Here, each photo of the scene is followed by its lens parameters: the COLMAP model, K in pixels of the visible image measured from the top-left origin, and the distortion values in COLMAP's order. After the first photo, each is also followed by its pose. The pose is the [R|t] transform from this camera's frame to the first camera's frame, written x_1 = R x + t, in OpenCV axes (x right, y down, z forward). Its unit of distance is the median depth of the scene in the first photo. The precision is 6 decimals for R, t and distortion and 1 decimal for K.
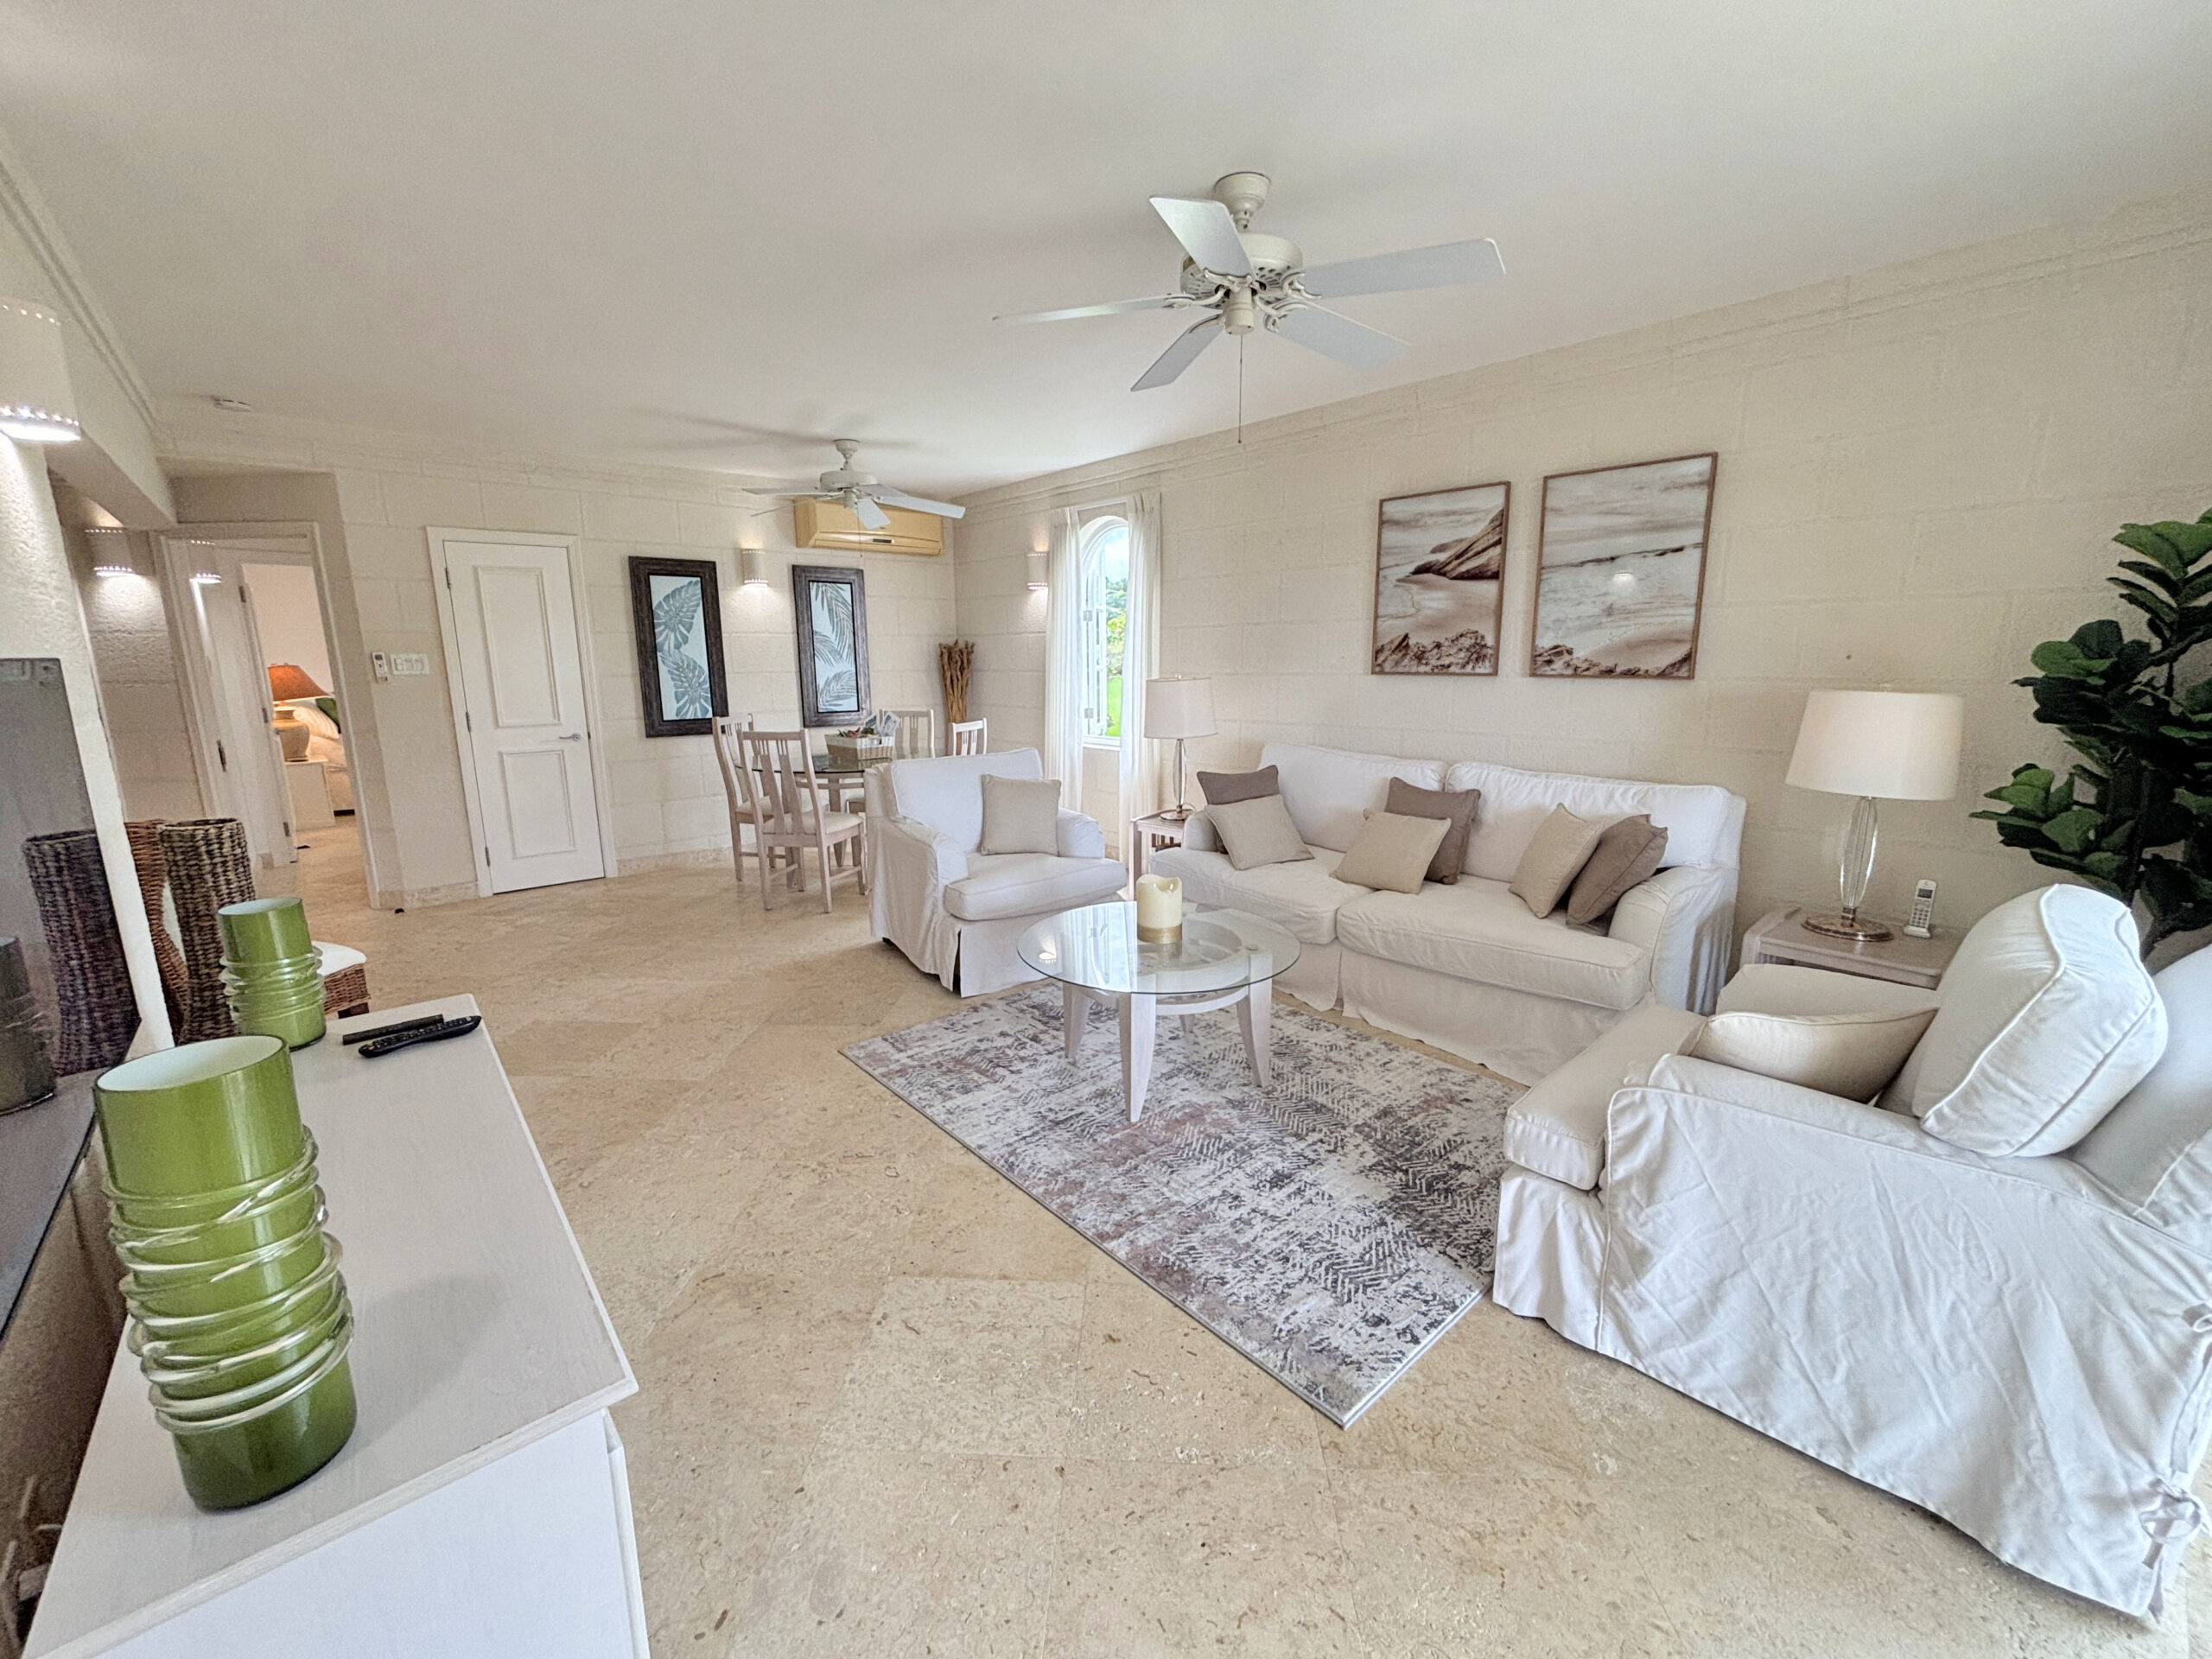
lens RADIAL K [[898.1, 0, 1106.0], [0, 898.1, 829.5], [0, 0, 1]] dist [-0.003227, 0.000052]
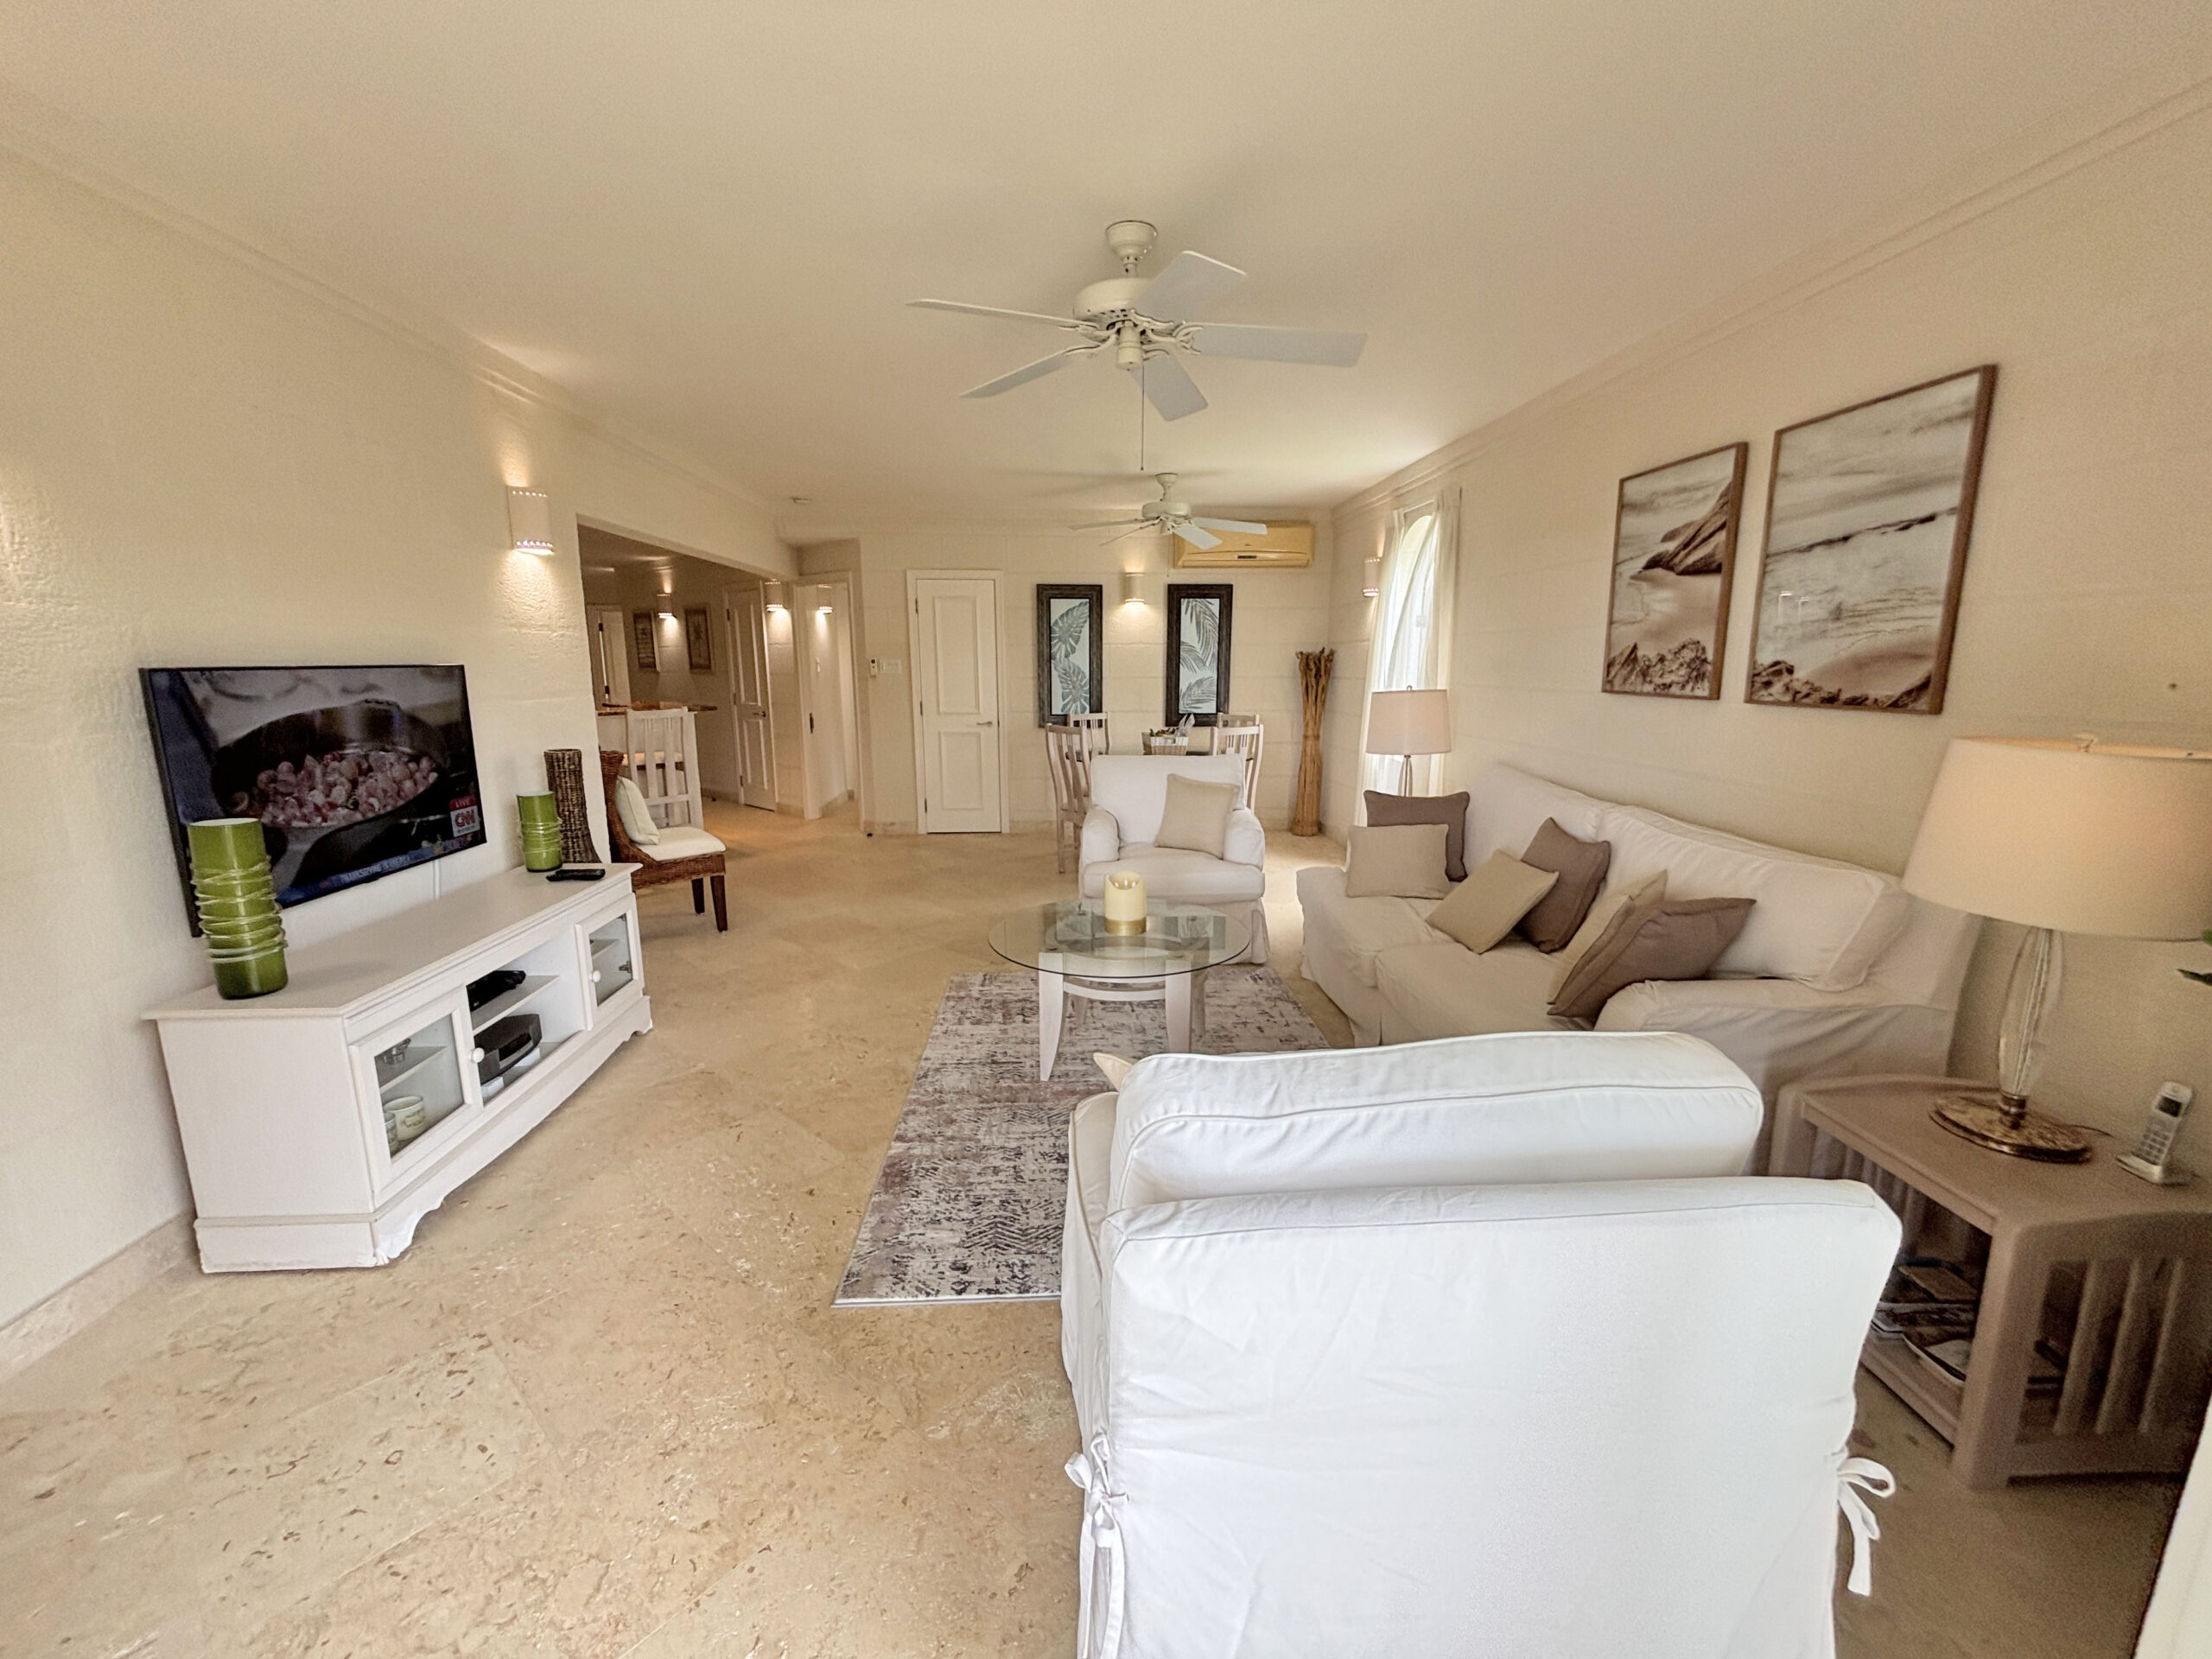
lens RADIAL K [[893.6, 0, 1106.0], [0, 893.6, 829.5], [0, 0, 1]] dist [-0.001240, -0.000019]
pose [[0.783822, 0.122402, -0.608803, 0.505890], [-0.125124, 0.991404, 0.038230, -0.027889], [0.608250, 0.046210, 0.792400, 0.097575]]
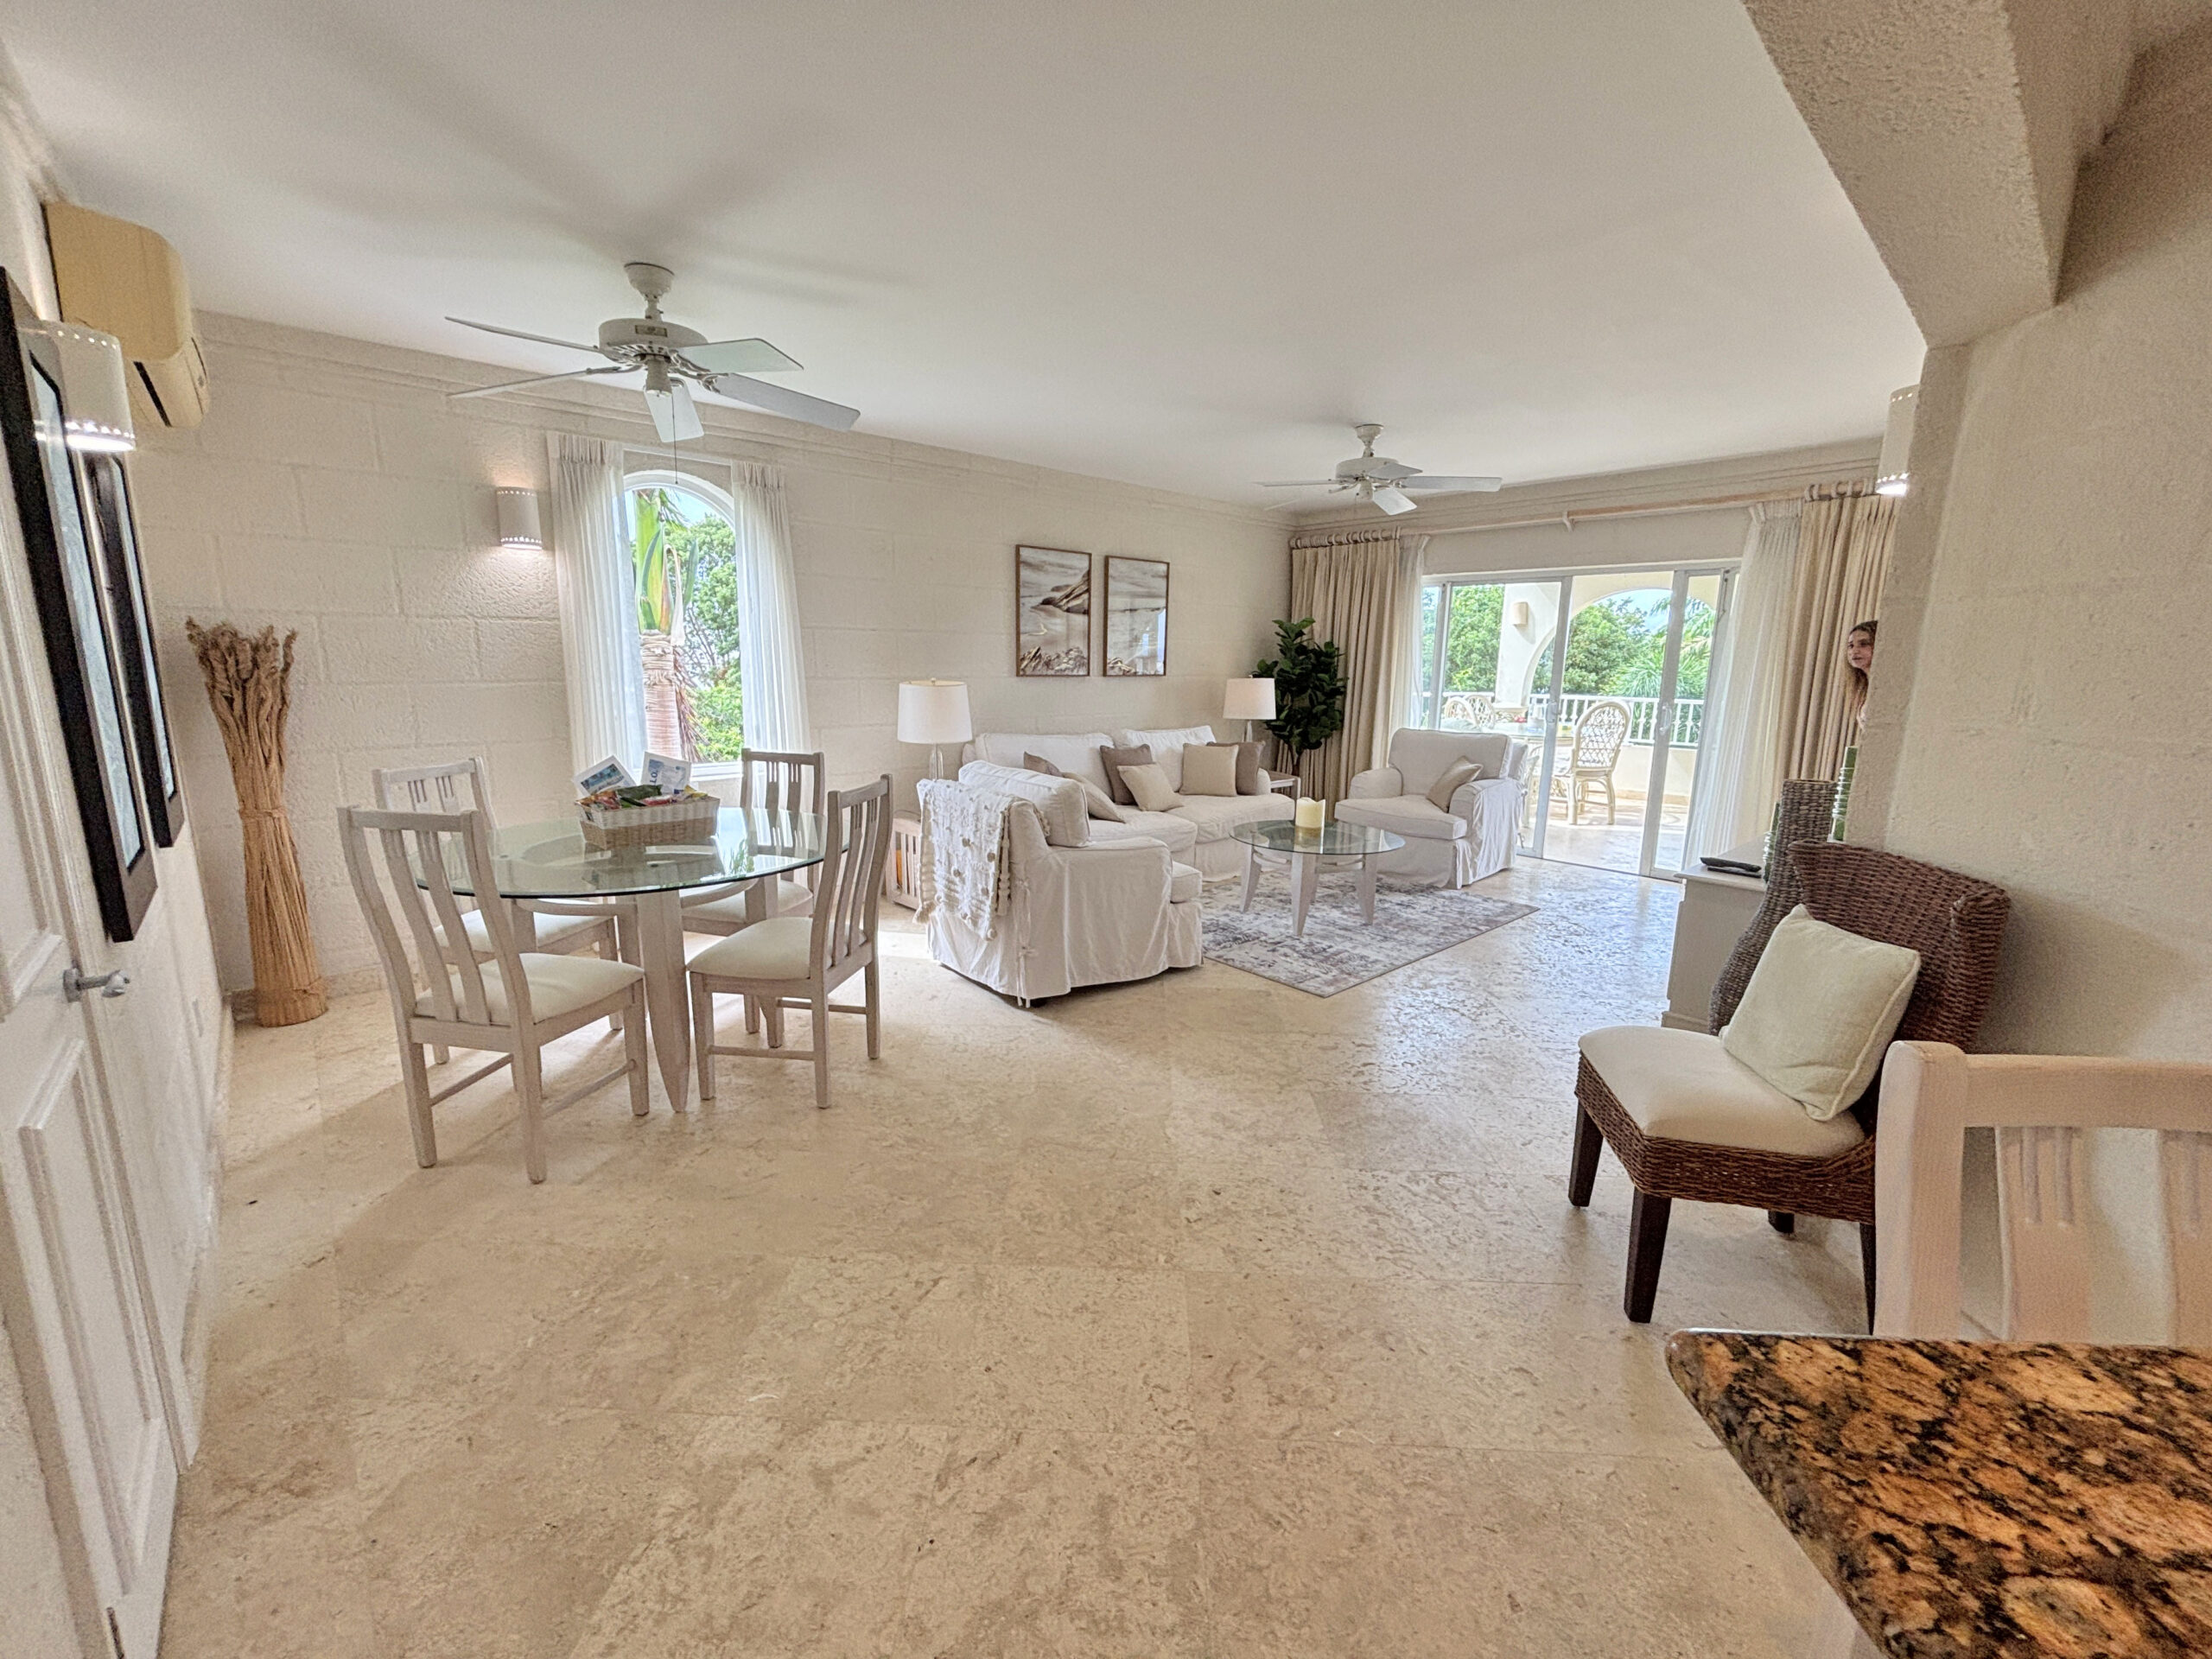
lens RADIAL K [[900.6, 0, 1106.0], [0, 900.6, 829.5], [0, 0, 1]] dist [0.068560, 0.000020]
pose [[-0.023871, -0.185372, 0.982378, -1.171422], [0.182481, 0.965342, 0.186592, -0.202346], [-0.982920, 0.183719, 0.010783, 1.006119]]
